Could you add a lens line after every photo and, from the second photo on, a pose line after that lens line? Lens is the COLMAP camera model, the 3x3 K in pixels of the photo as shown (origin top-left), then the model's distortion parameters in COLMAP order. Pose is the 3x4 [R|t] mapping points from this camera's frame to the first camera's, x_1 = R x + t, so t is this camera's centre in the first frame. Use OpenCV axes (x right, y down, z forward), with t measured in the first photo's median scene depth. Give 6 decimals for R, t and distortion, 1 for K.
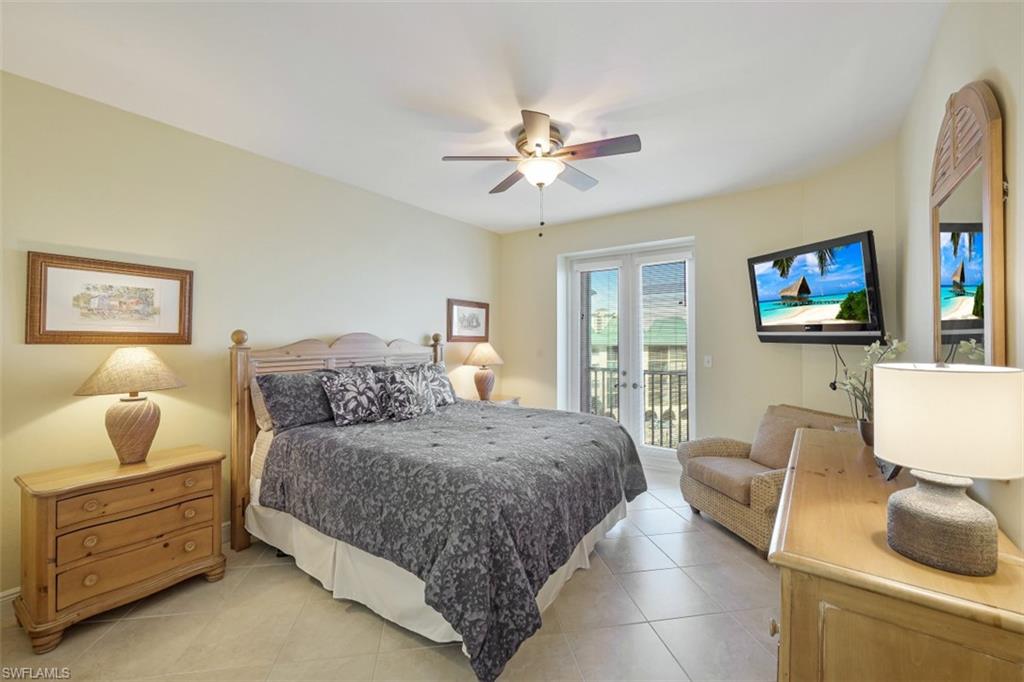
lens RADIAL K [[418.1, 0, 512.0], [0, 418.1, 331.7], [0, 0, 1]] dist [-0.001783, 0.000941]
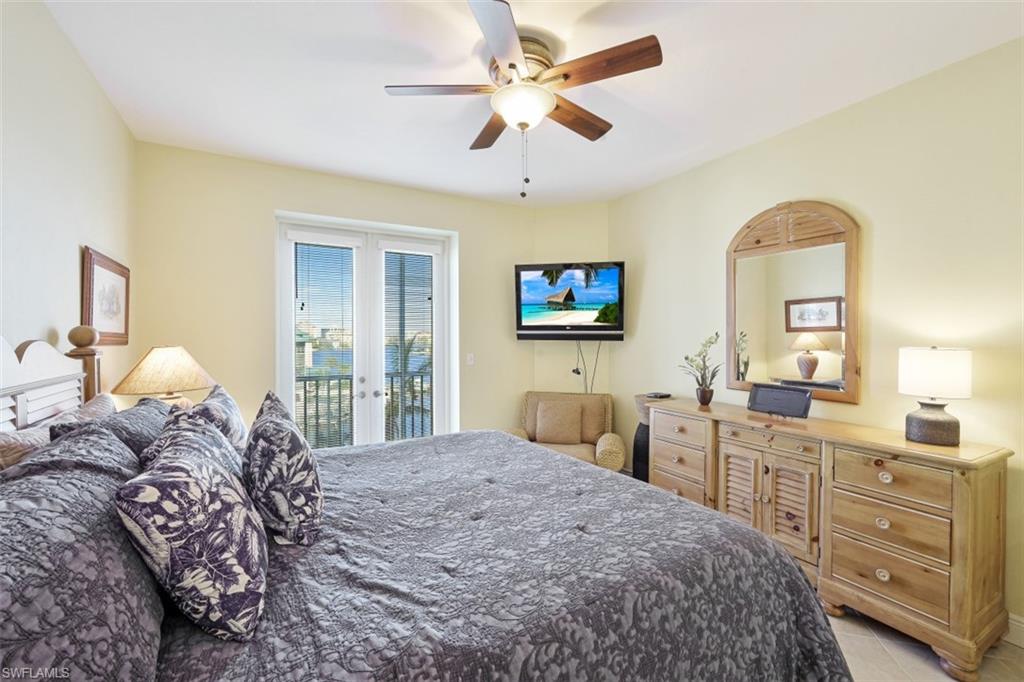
lens RADIAL K [[418.1, 0, 510.6], [0, 418.1, 336.7], [0, 0, 1]] dist [-0.001783, 0.000941]
pose [[0.431179, -0.002771, 0.902262, -0.577536], [-0.010695, 0.999909, 0.008182, 0.009833], [-0.902203, -0.013177, 0.431110, 0.676881]]
